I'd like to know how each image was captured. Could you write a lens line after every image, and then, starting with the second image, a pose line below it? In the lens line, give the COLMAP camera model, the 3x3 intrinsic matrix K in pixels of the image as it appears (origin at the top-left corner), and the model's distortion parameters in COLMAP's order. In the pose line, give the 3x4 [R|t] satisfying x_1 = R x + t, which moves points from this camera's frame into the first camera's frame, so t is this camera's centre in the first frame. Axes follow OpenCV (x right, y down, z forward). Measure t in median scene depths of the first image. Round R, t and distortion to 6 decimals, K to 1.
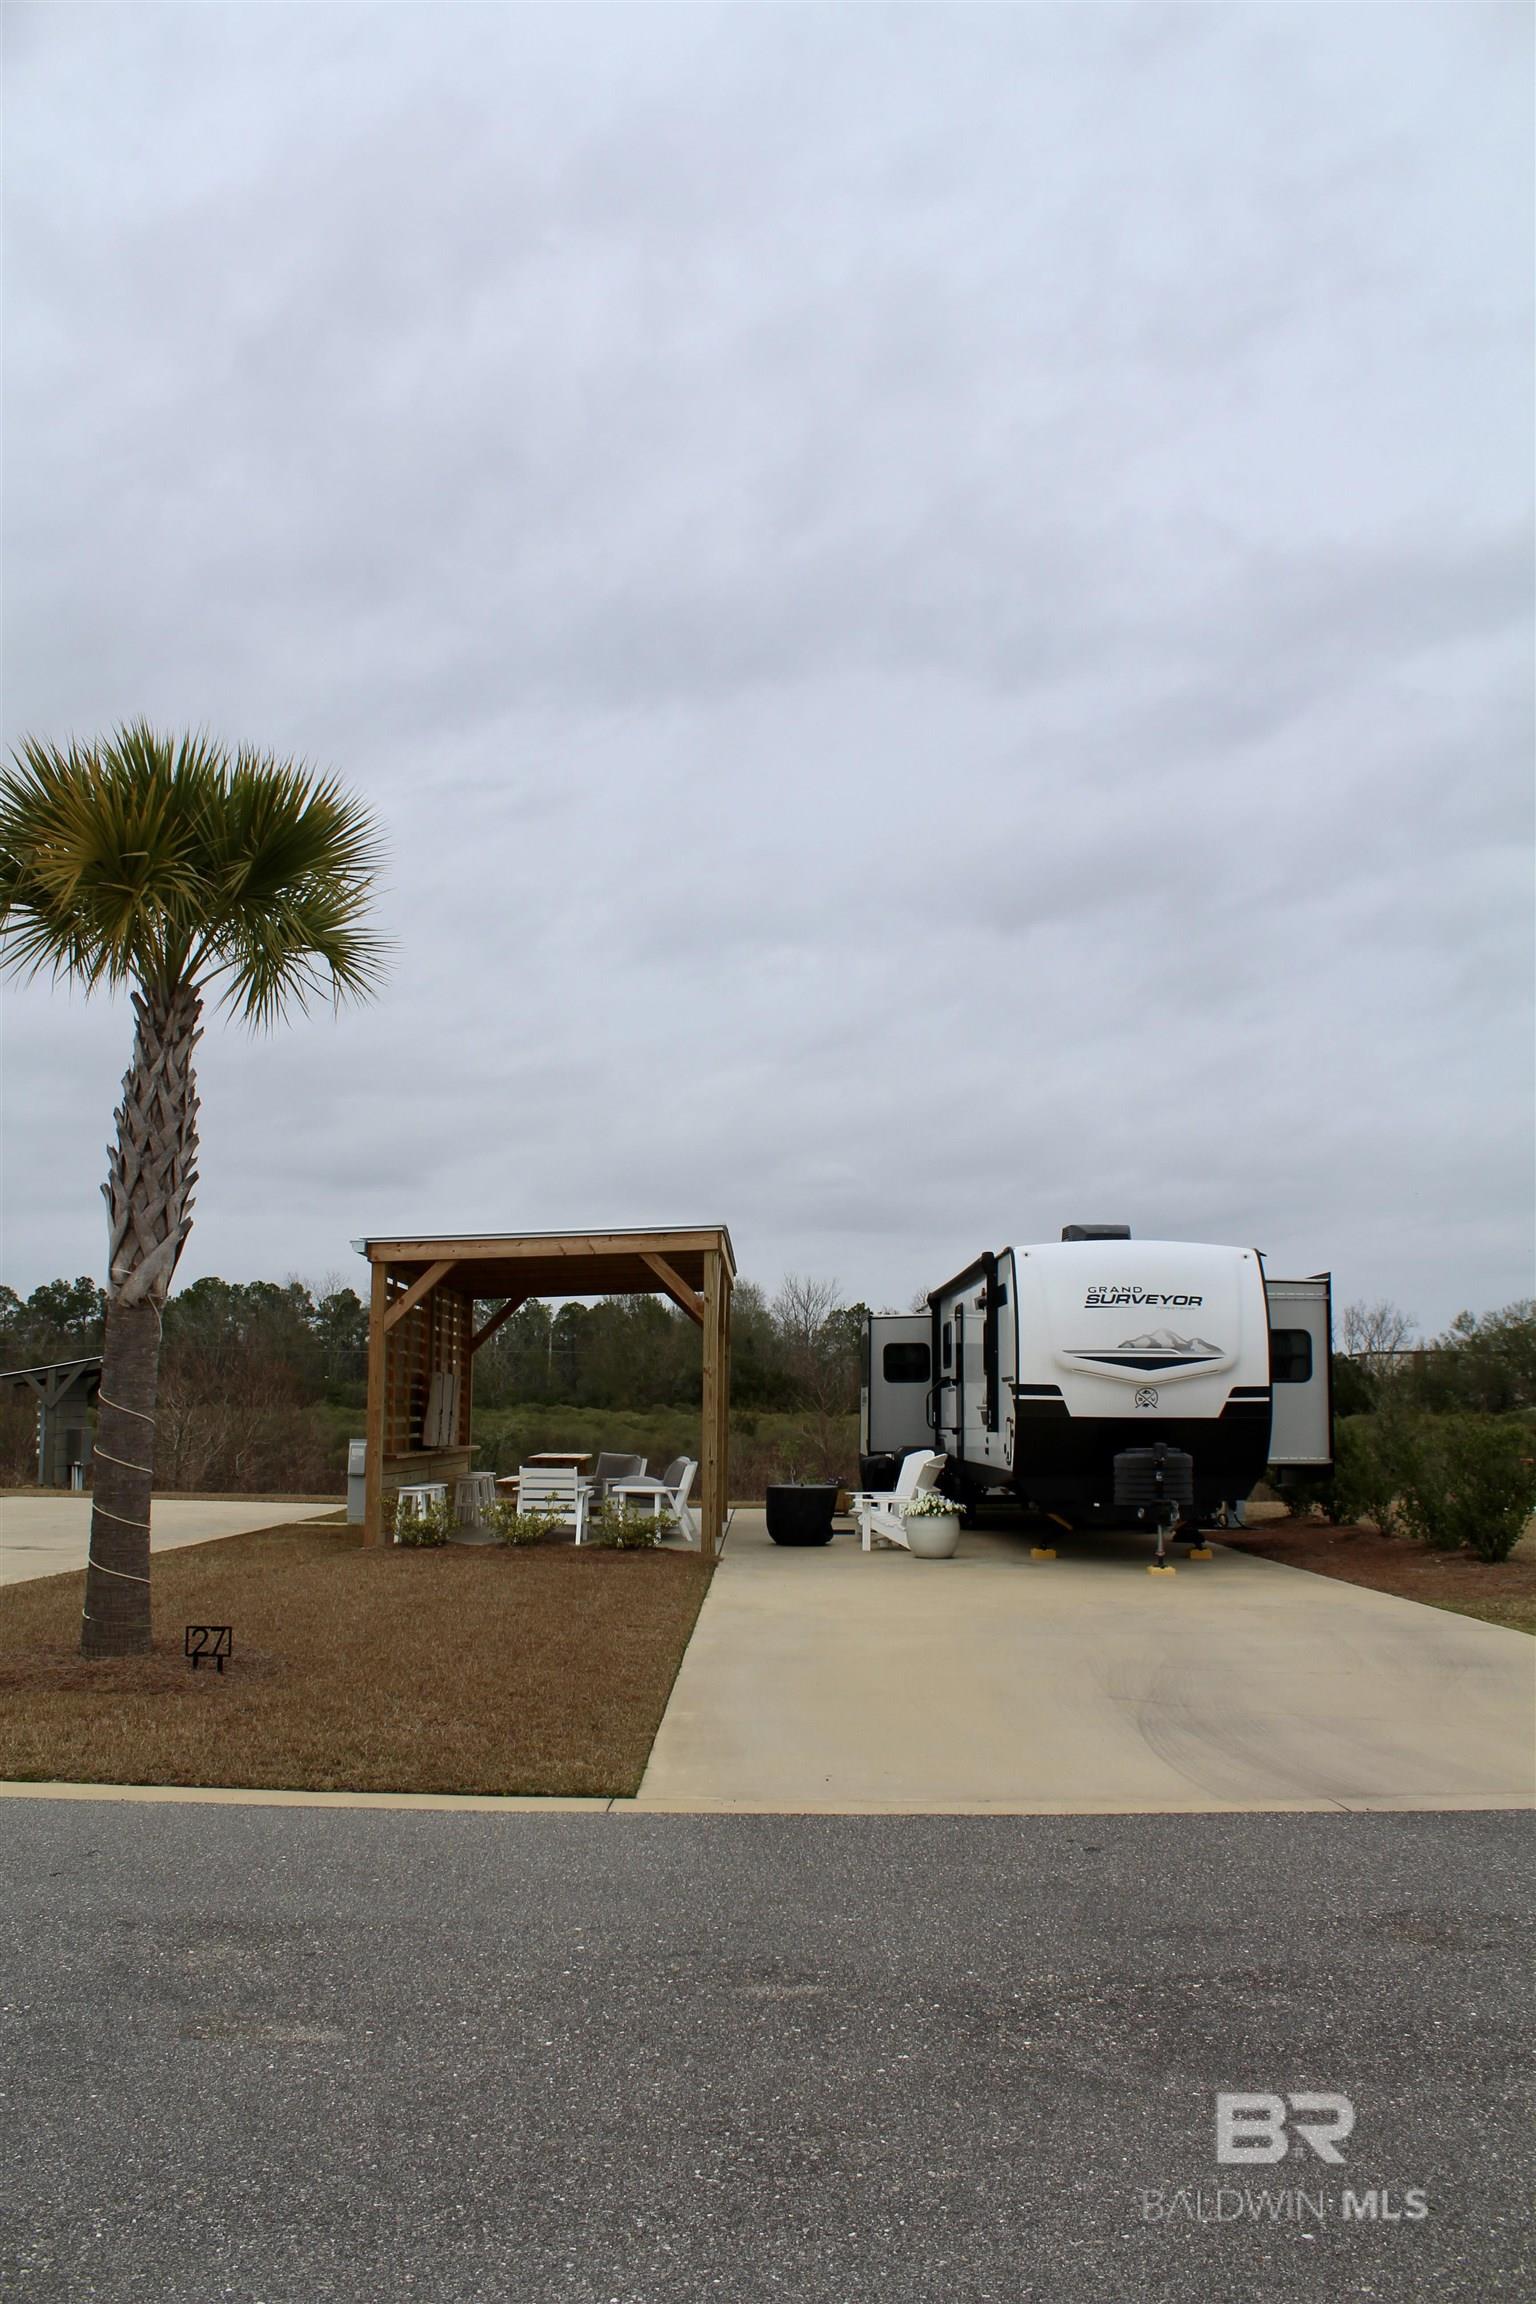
lens RADIAL K [[1916.1, 0, 756.6], [0, 1916.1, 1145.6], [0, 0, 1]] dist [-0.164521, 0.142718]
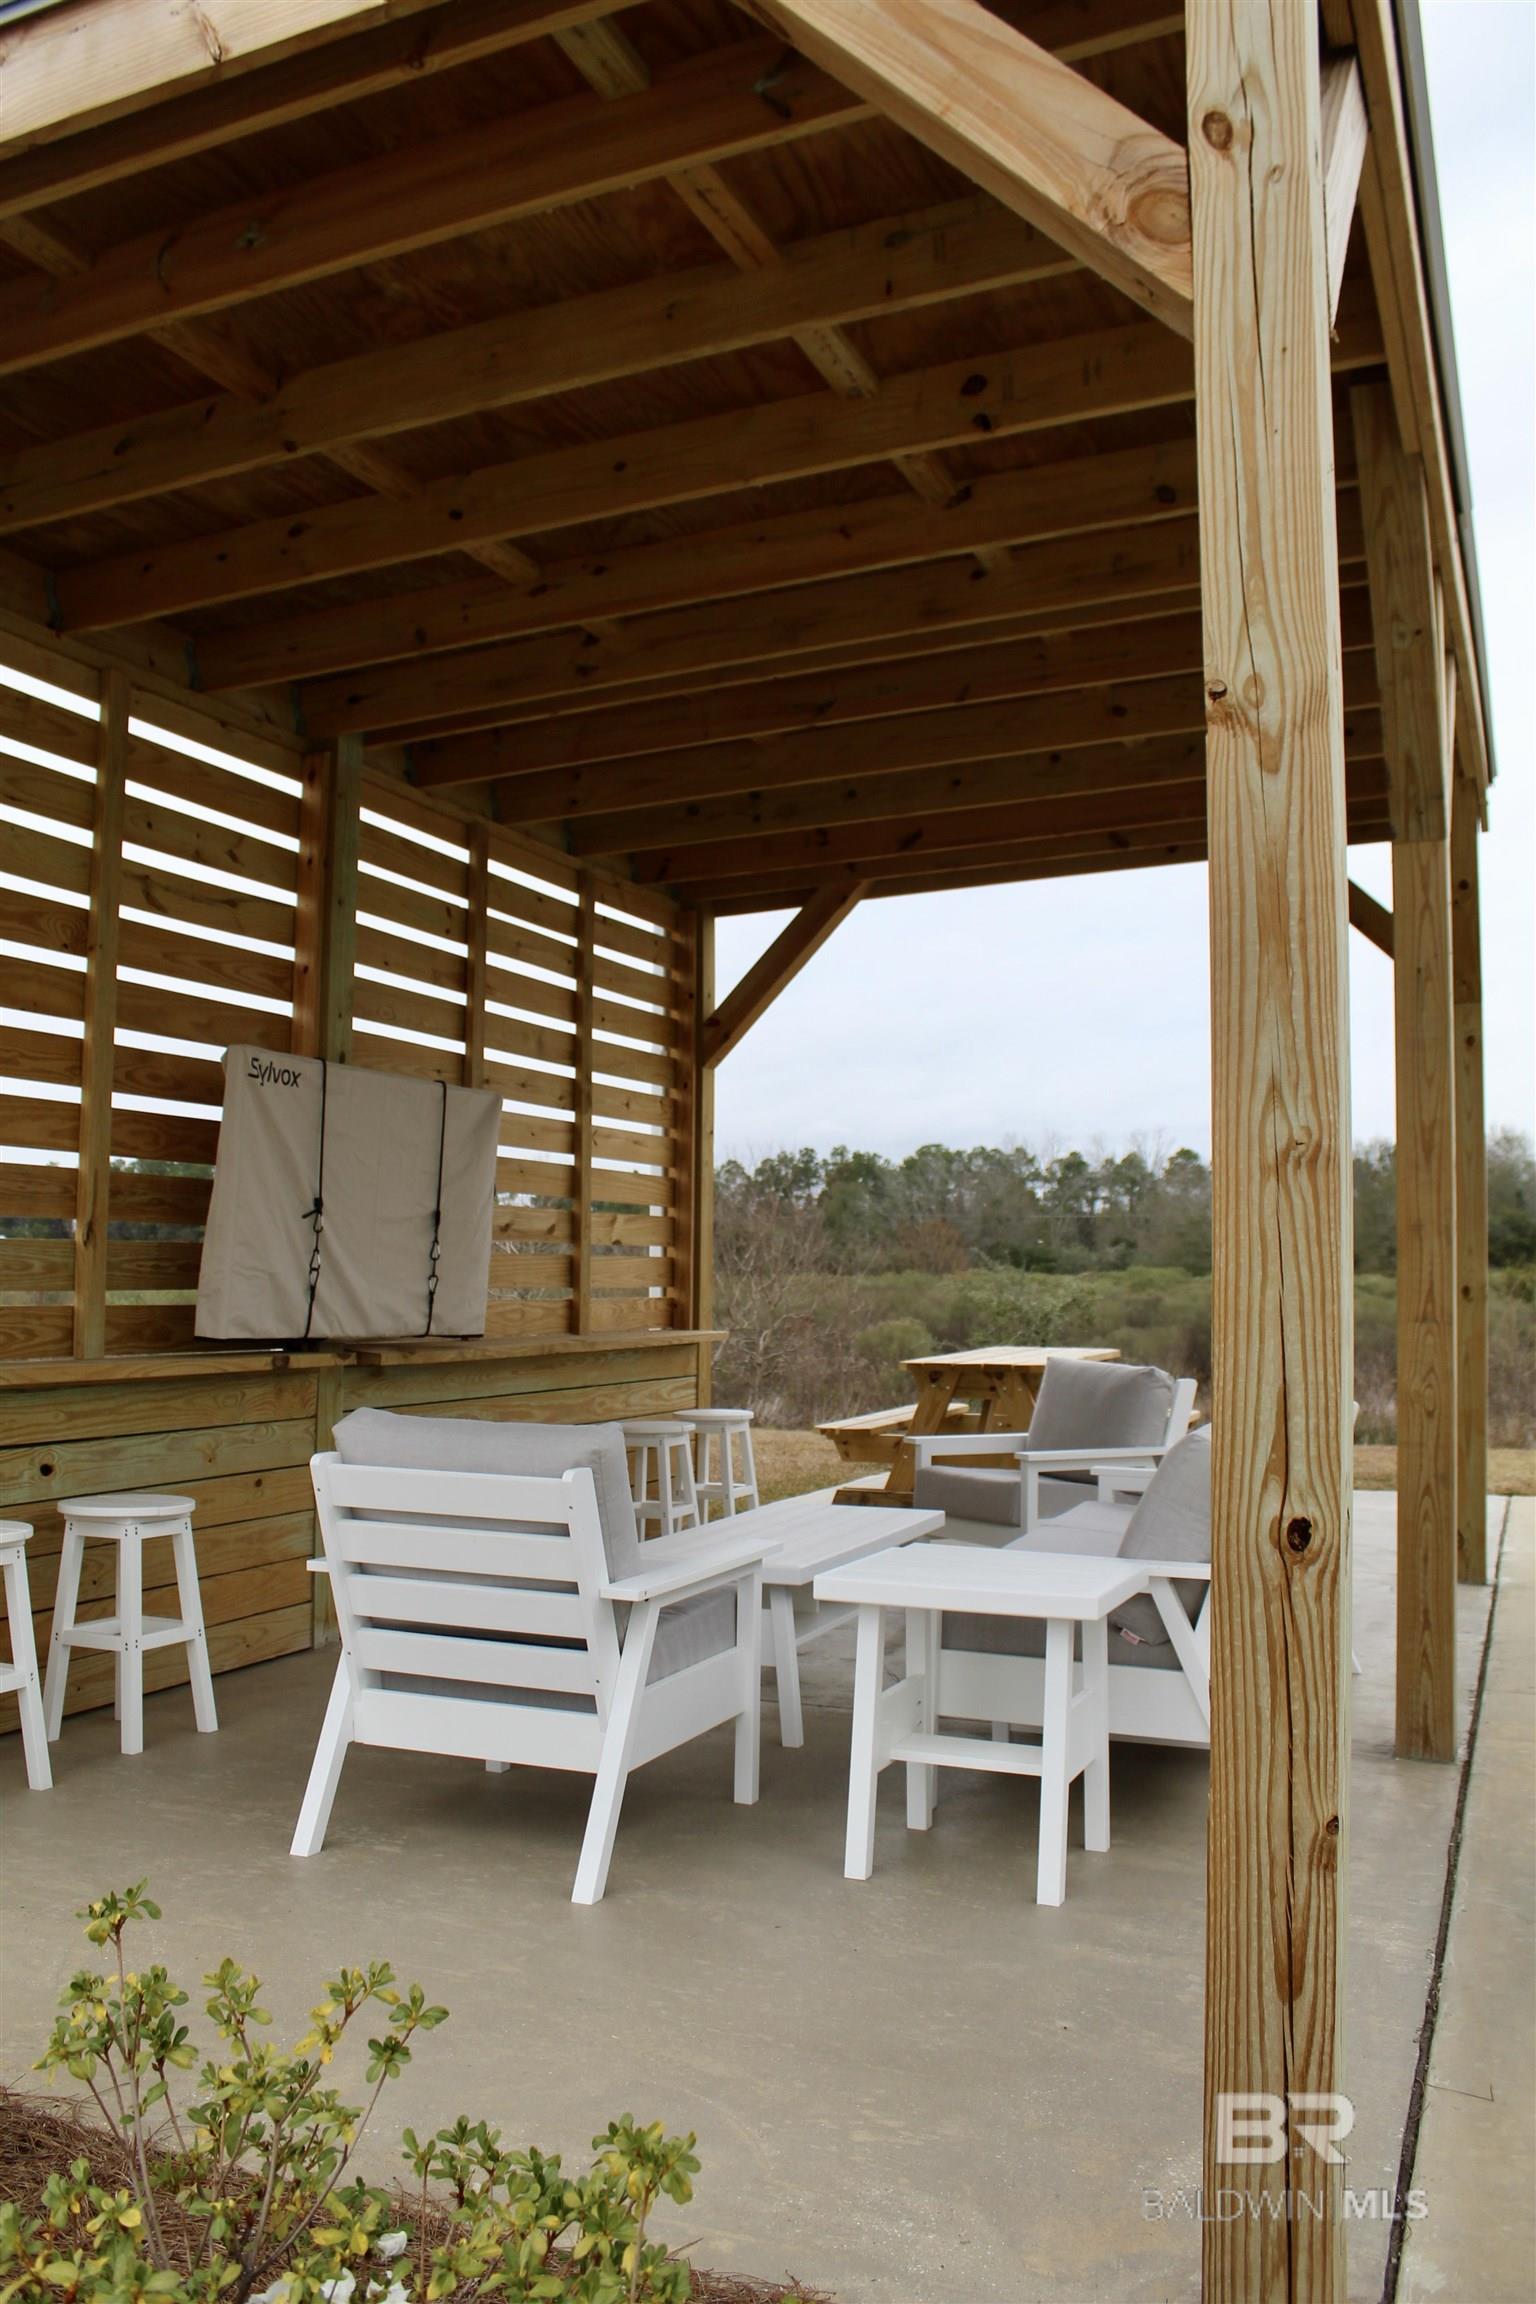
lens RADIAL K [[1916.1, 0, 756.6], [0, 1916.1, 1145.6], [0, 0, 1]] dist [-0.164521, 0.142718]
pose [[0.924902, -0.025046, -0.379380, -0.011268], [0.050838, 0.997014, 0.058119, 0.140580], [0.376792, -0.073042, 0.923414, 0.919451]]
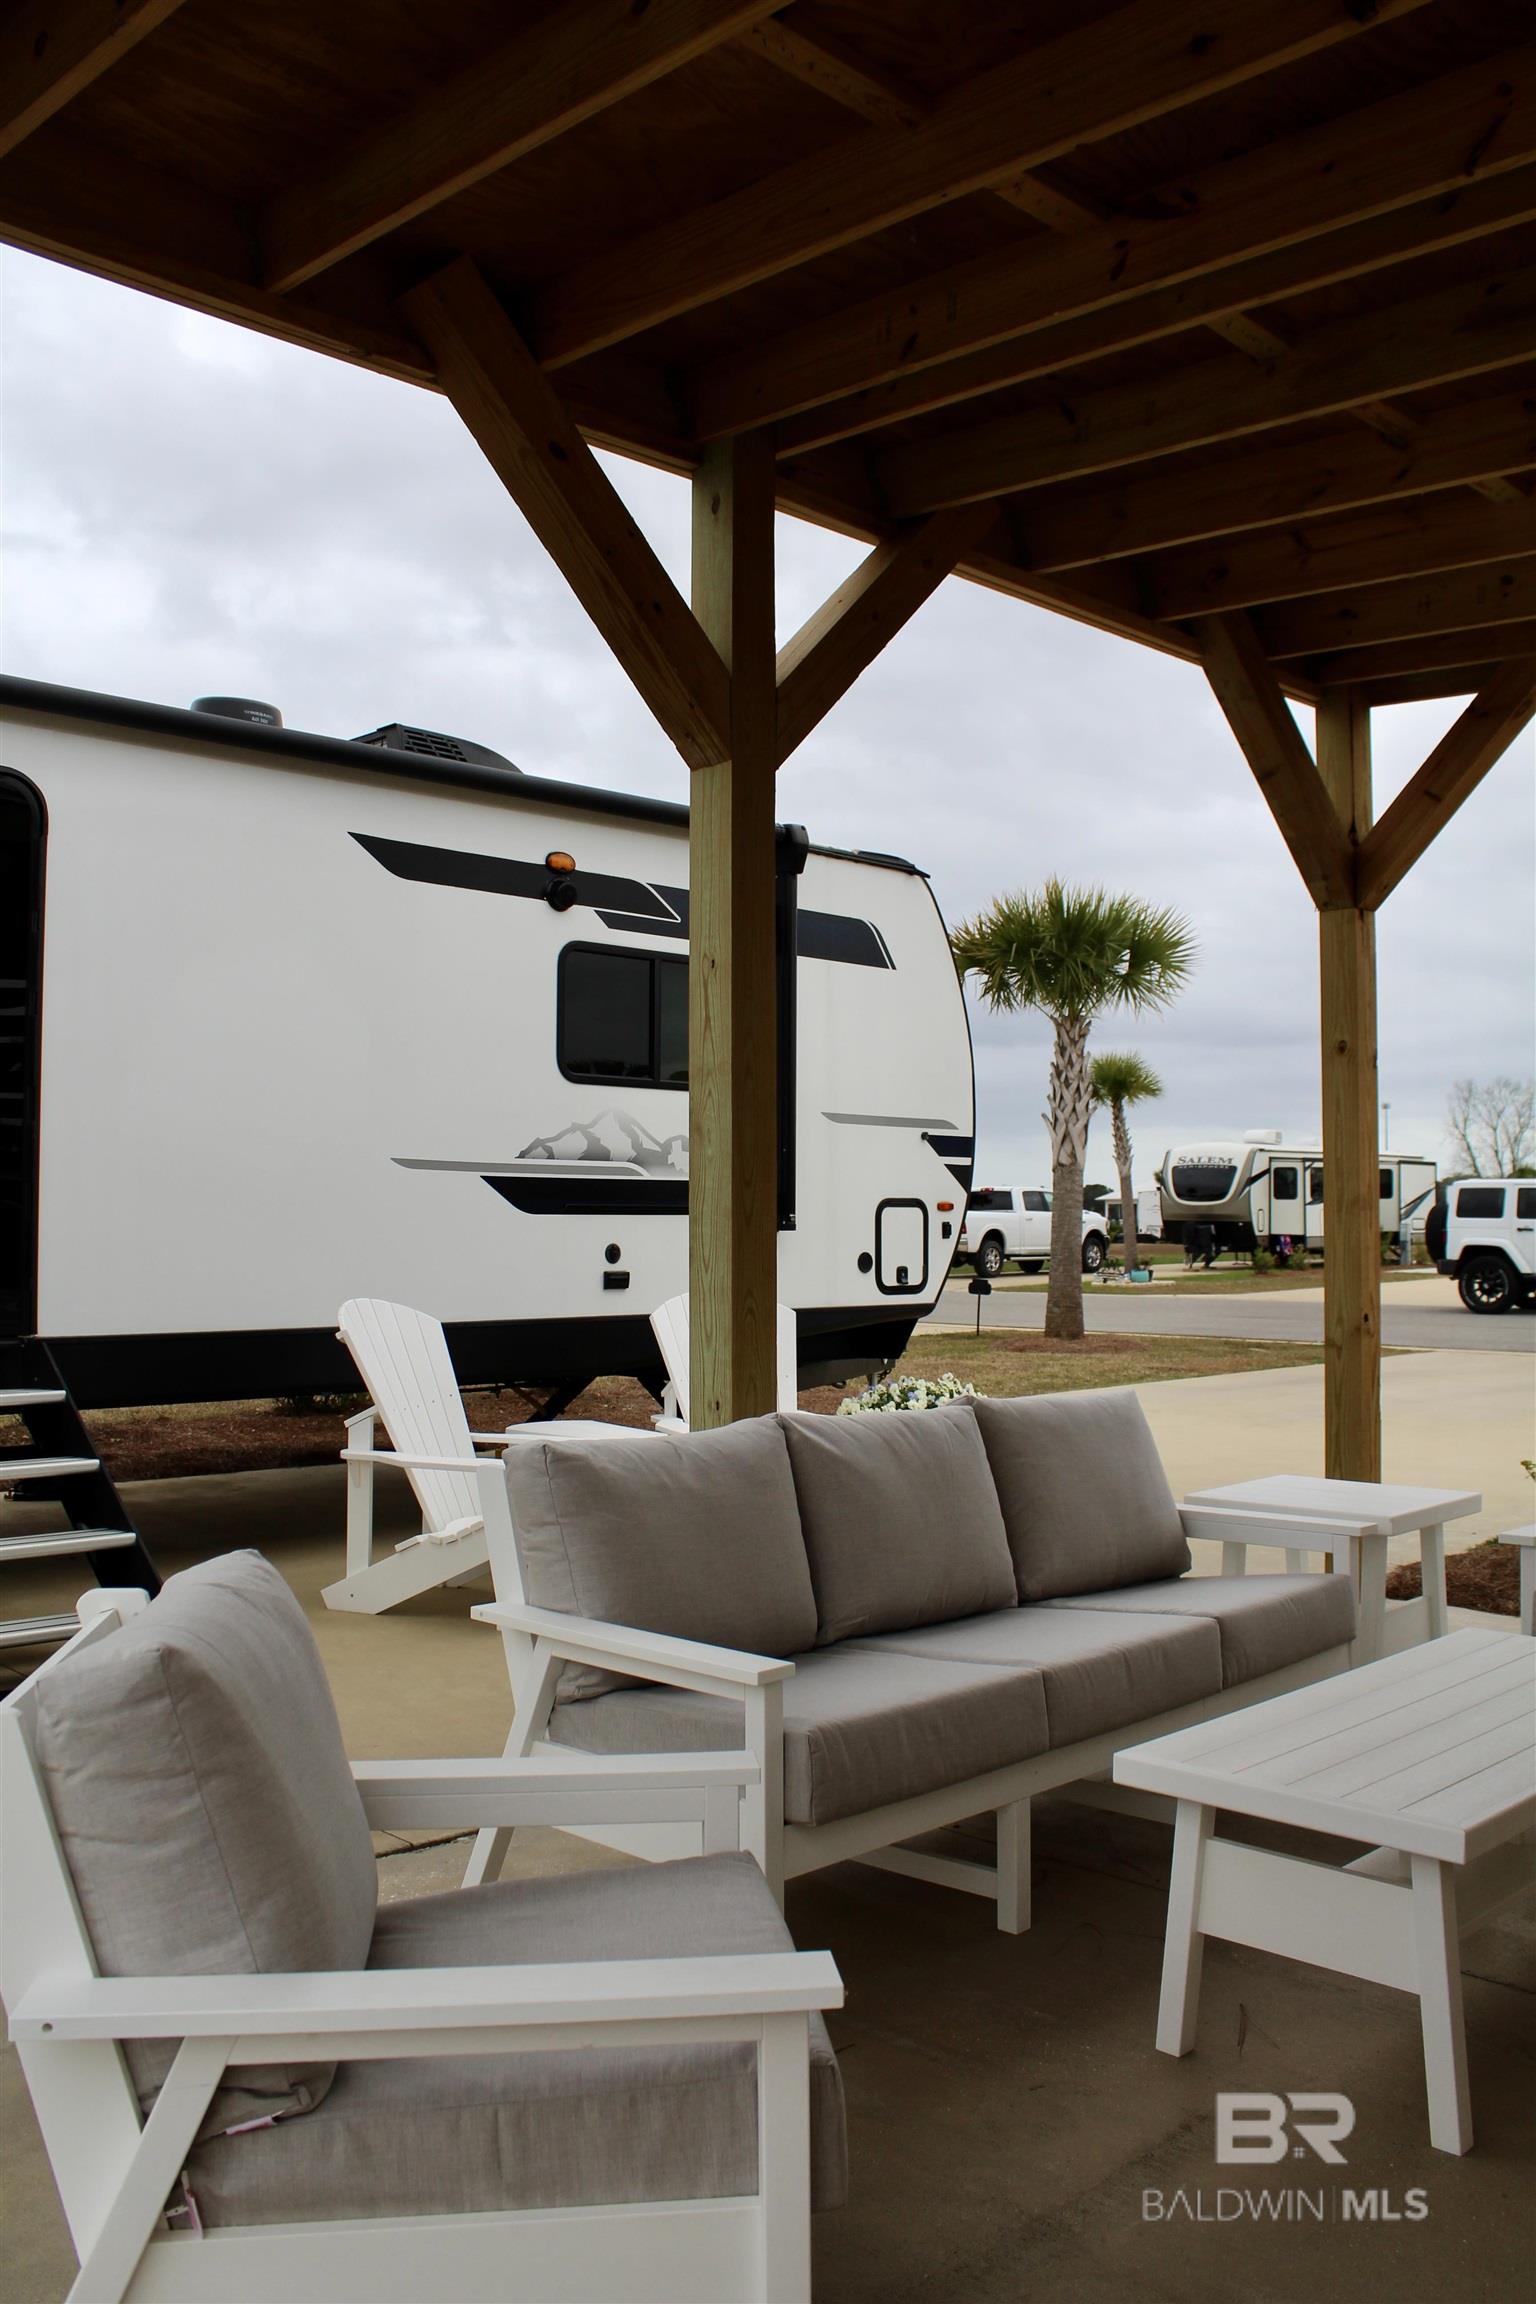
lens RADIAL K [[1916.1, 0, 756.6], [0, 1916.1, 1145.6], [0, 0, 1]] dist [-0.164521, 0.142718]
pose [[-0.705952, 0.017697, 0.708039, -0.191967], [-0.107153, 0.985512, -0.131470, 0.195634], [-0.700107, -0.168680, -0.693828, 1.353877]]
